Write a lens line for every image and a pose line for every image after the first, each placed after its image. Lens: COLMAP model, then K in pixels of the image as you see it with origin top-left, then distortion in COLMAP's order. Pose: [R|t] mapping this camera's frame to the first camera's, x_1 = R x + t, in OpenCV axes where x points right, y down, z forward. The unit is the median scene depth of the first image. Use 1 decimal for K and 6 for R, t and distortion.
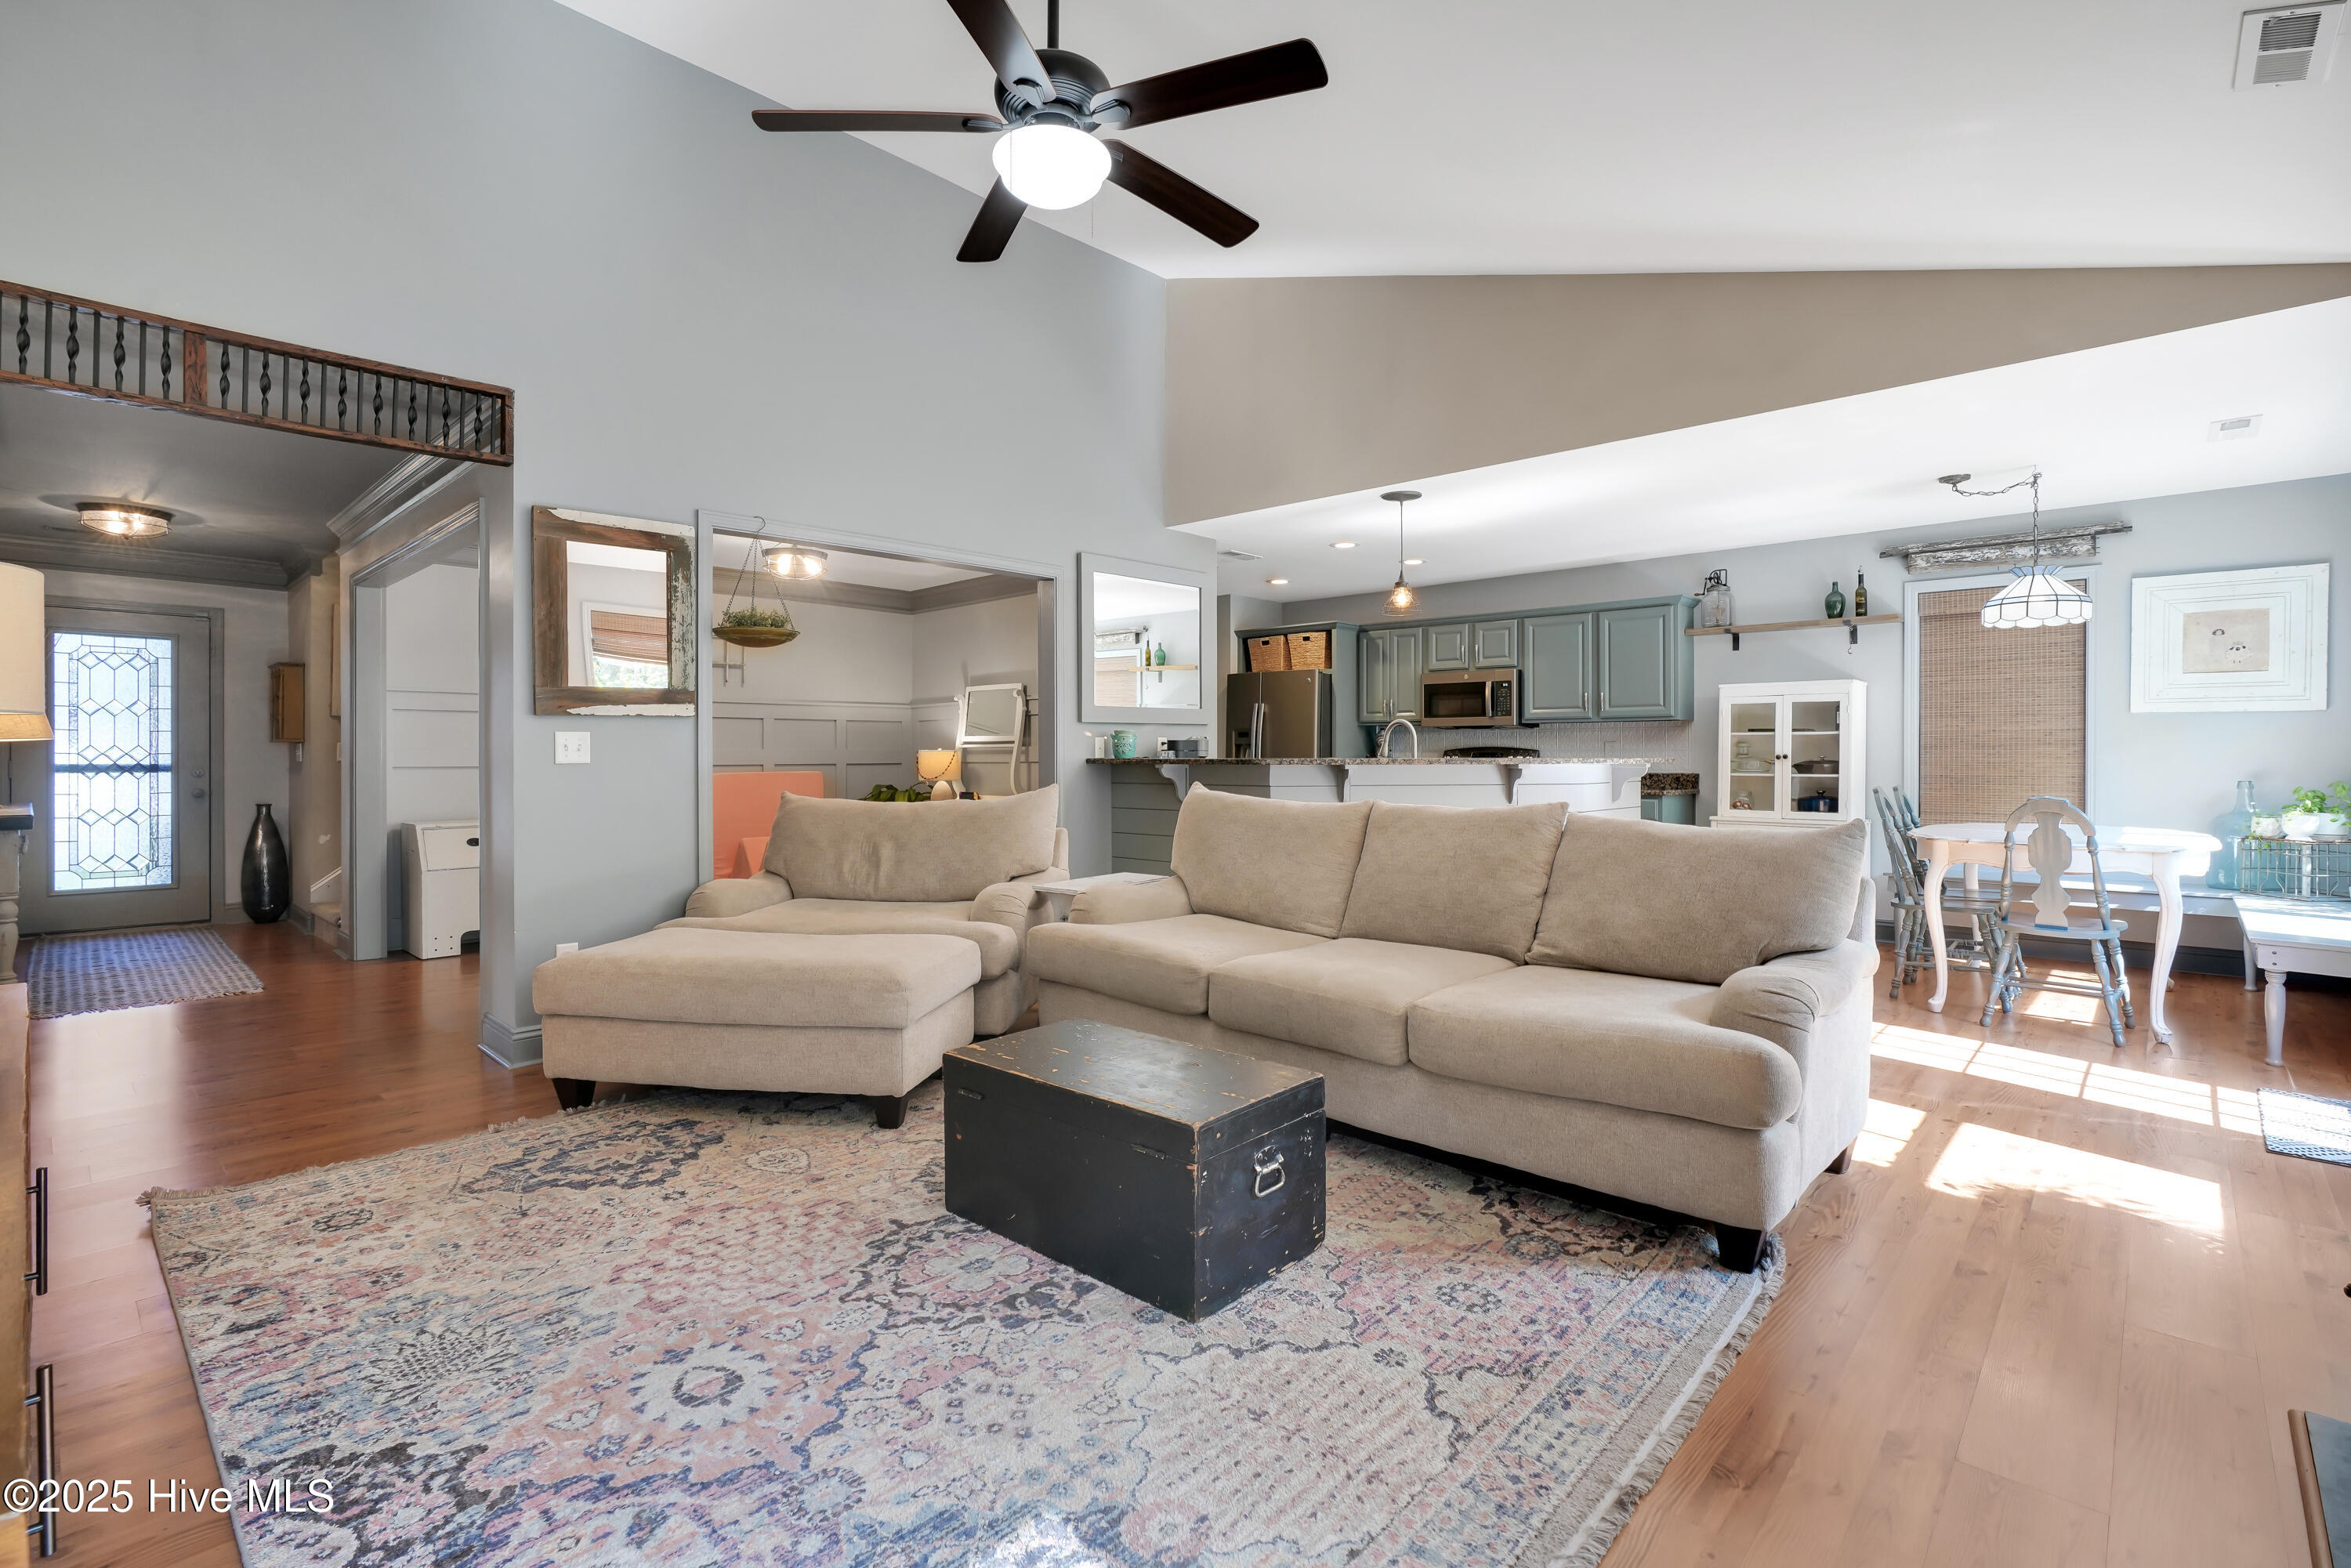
lens RADIAL K [[1085.6, 0, 1164.8], [0, 1085.6, 767.8], [0, 0, 1]] dist [-0.017090, 0.005332]
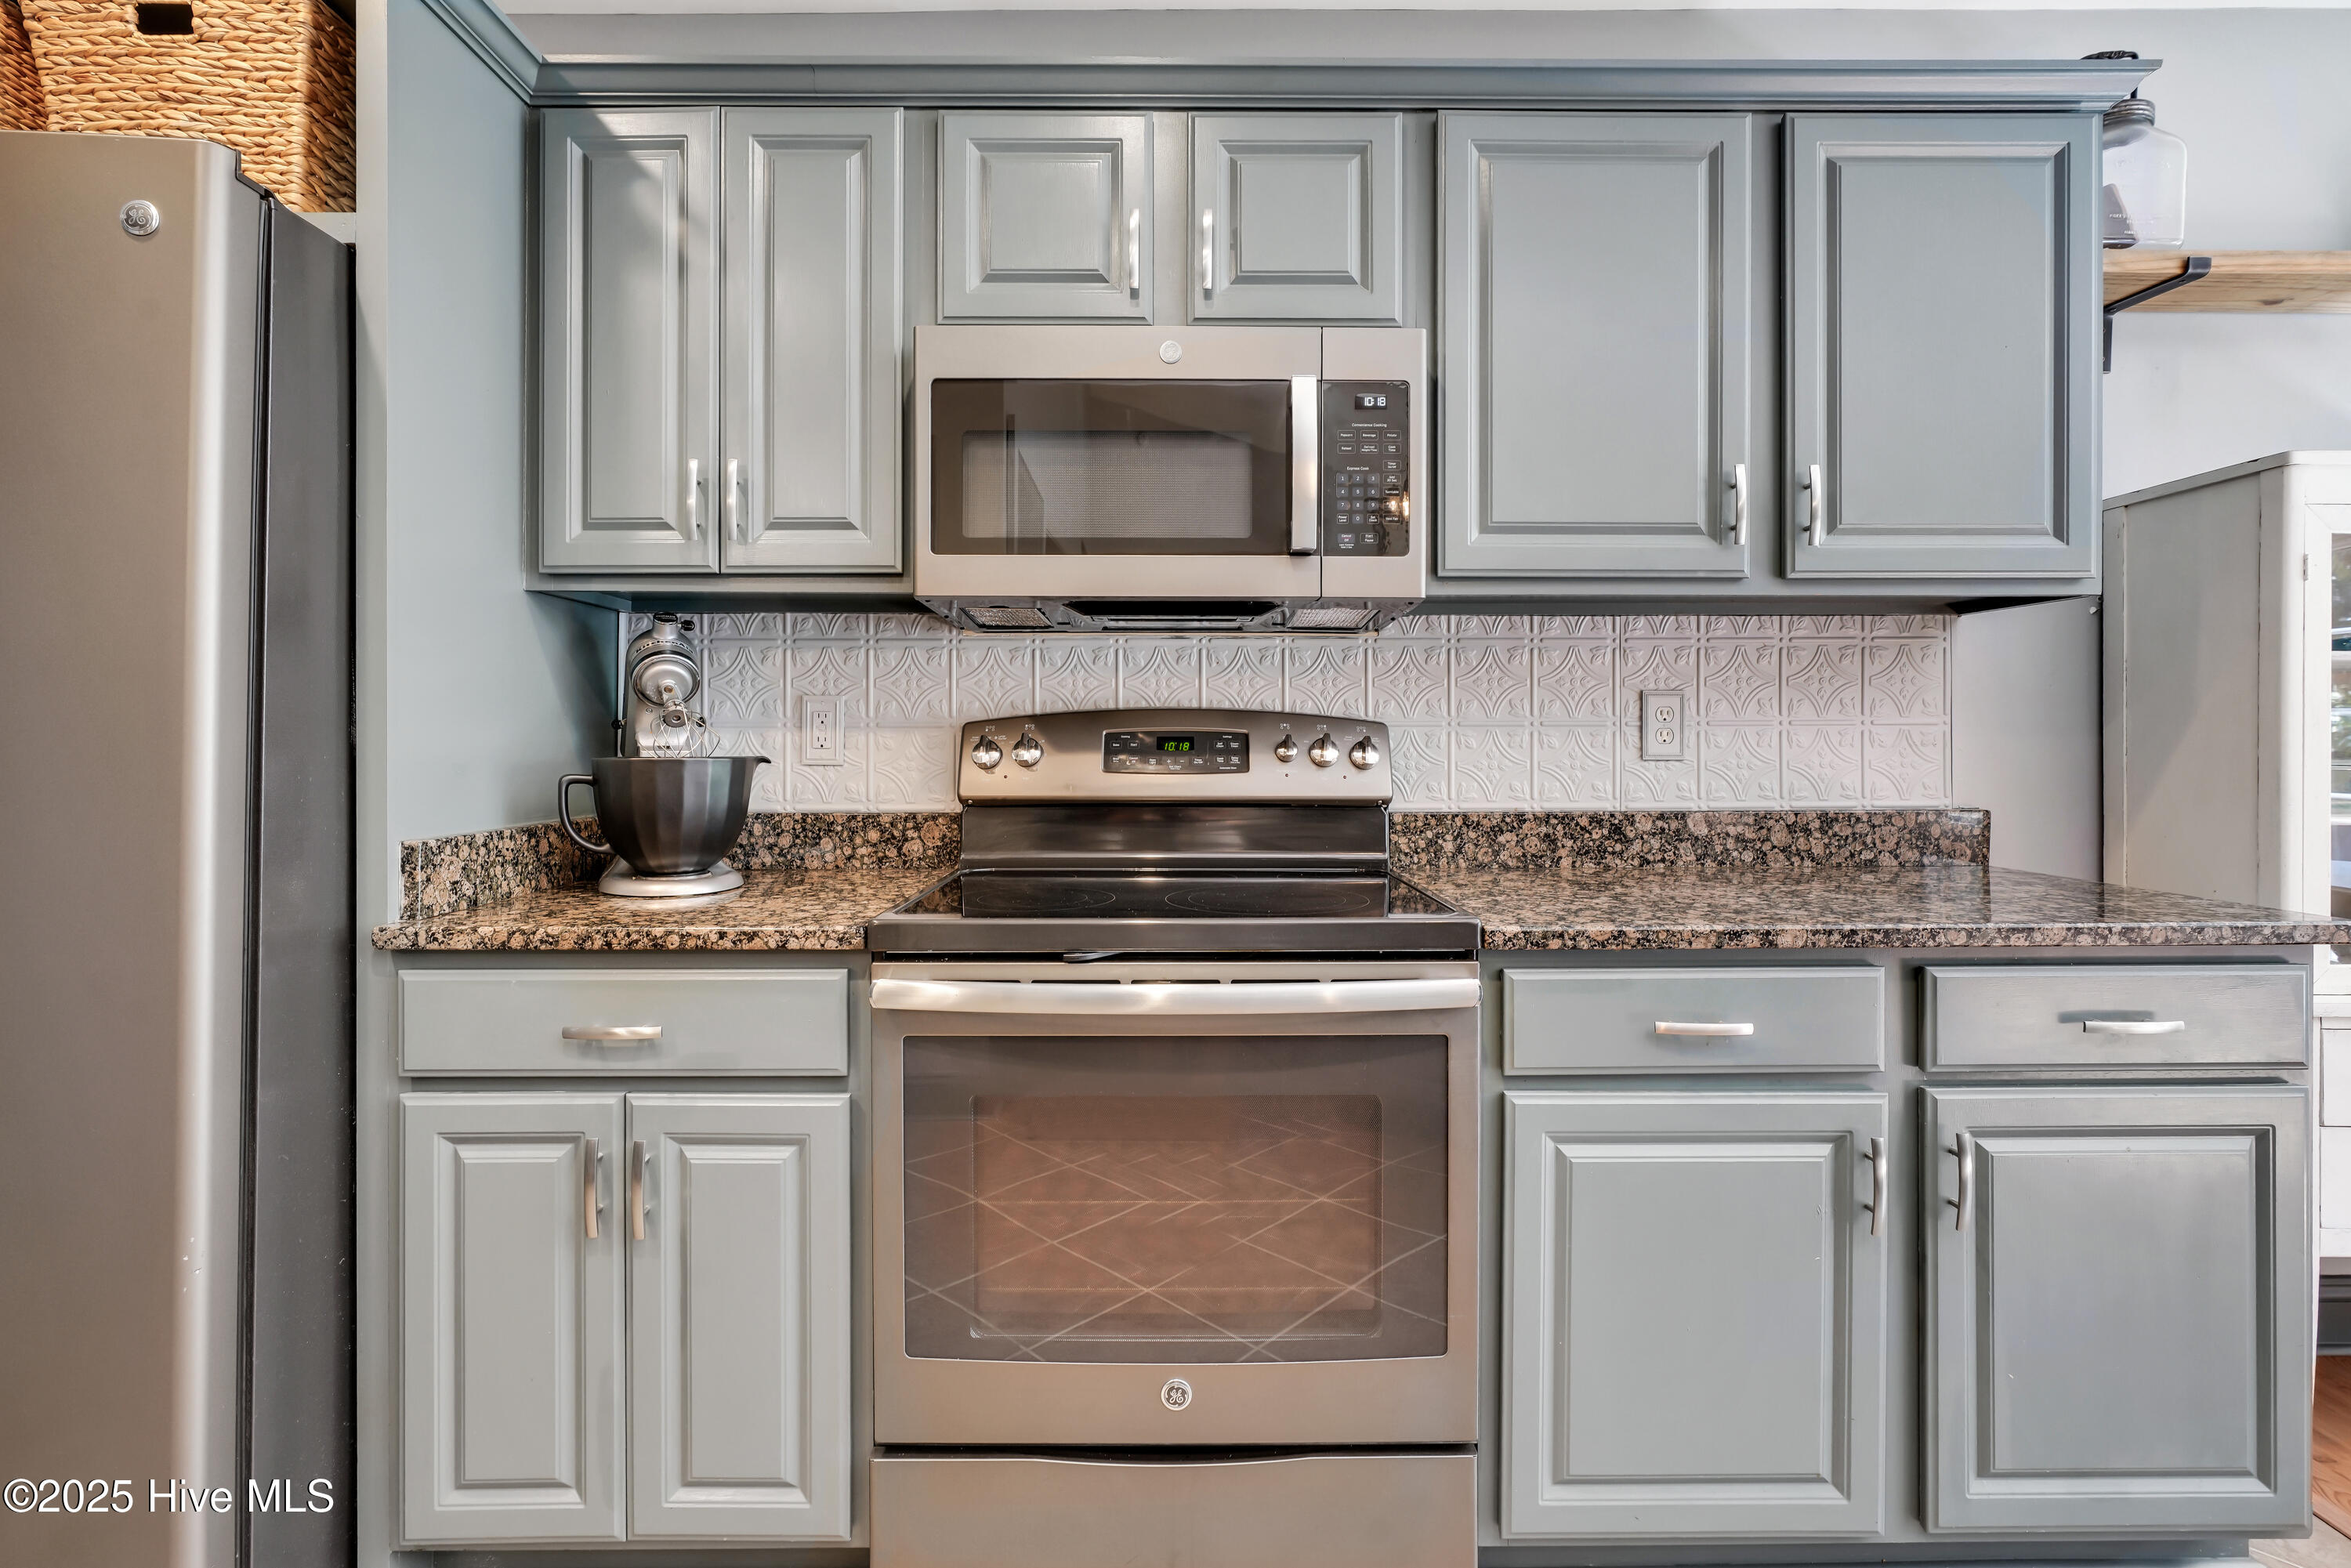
lens RADIAL K [[1080.3, 0, 1174.2], [0, 1080.3, 745.1], [0, 0, 1]] dist [-0.004368, 0.001244]
pose [[0.735453, -0.000180, 0.677576, 0.256456], [0.005974, 0.999963, -0.006218, -0.017755], [-0.677550, 0.008621, 0.735427, 1.557981]]
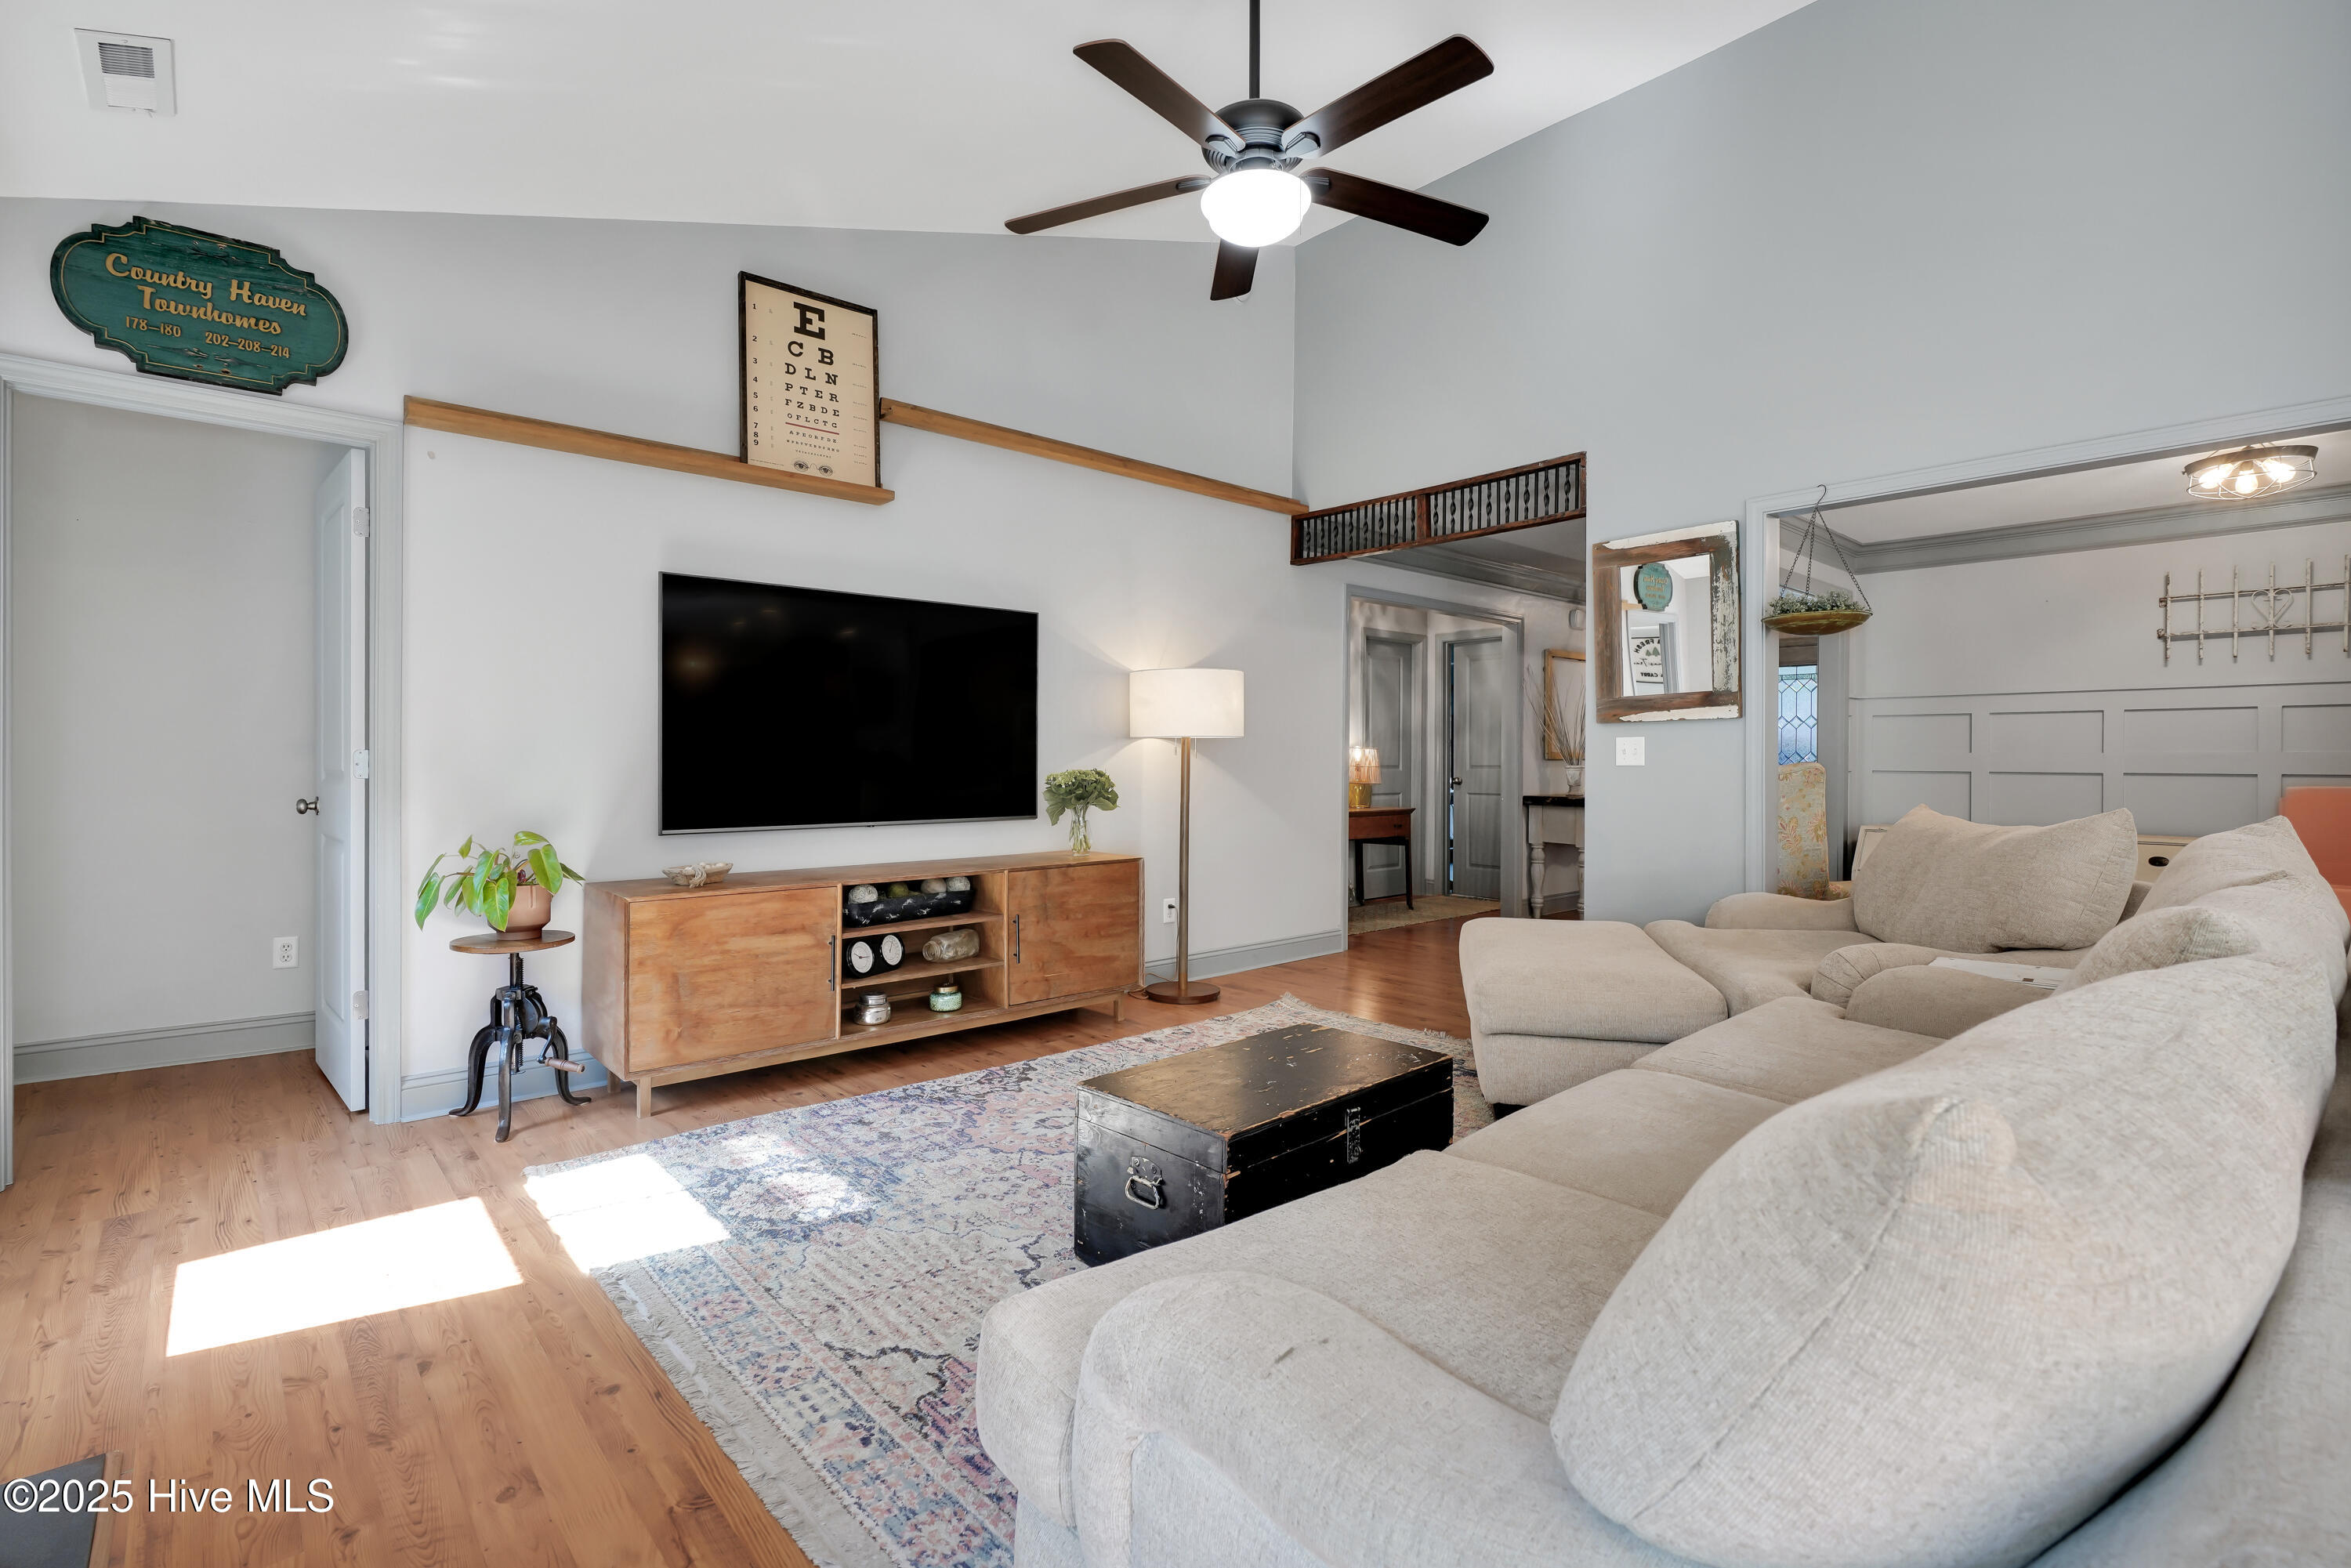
lens RADIAL K [[1080.3, 0, 1161.4], [0, 1080.3, 760.7], [0, 0, 1]] dist [-0.004368, 0.001244]
pose [[-0.094462, 0.002545, -0.995525, 0.567850], [-0.016034, 0.999863, 0.004077, -0.005735], [0.995399, 0.016347, -0.094408, 0.590043]]
